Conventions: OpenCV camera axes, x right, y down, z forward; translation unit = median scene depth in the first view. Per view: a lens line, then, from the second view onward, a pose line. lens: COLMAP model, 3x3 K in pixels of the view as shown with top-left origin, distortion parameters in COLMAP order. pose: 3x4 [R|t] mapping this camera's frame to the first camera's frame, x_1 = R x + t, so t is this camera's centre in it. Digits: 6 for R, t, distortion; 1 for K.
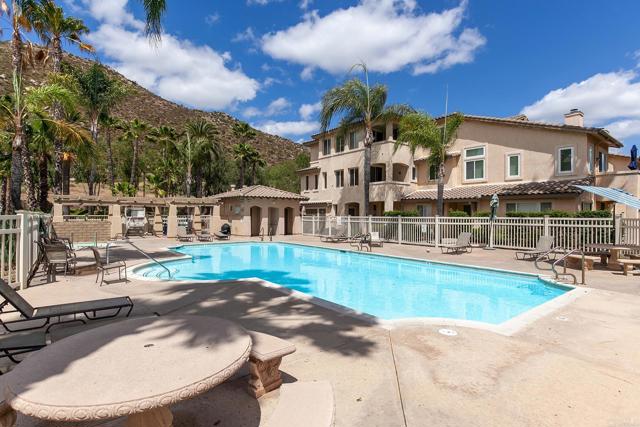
lens RADIAL K [[325.8, 0, 336.4], [0, 325.8, 213.7], [0, 0, 1]] dist [0.000374, 0.000013]
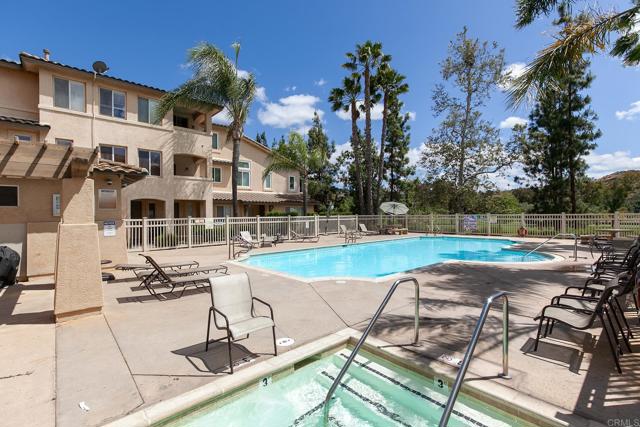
lens RADIAL K [[292.0, 0, 320.0], [0, 292.0, 213.5], [0, 0, 1]] dist [0.000400, -0.000163]
pose [[-0.035421, 0.006106, 0.999354, -0.696545], [0.008093, 0.999950, -0.005823, 0.004706], [-0.999340, 0.007882, -0.035468, 0.763674]]
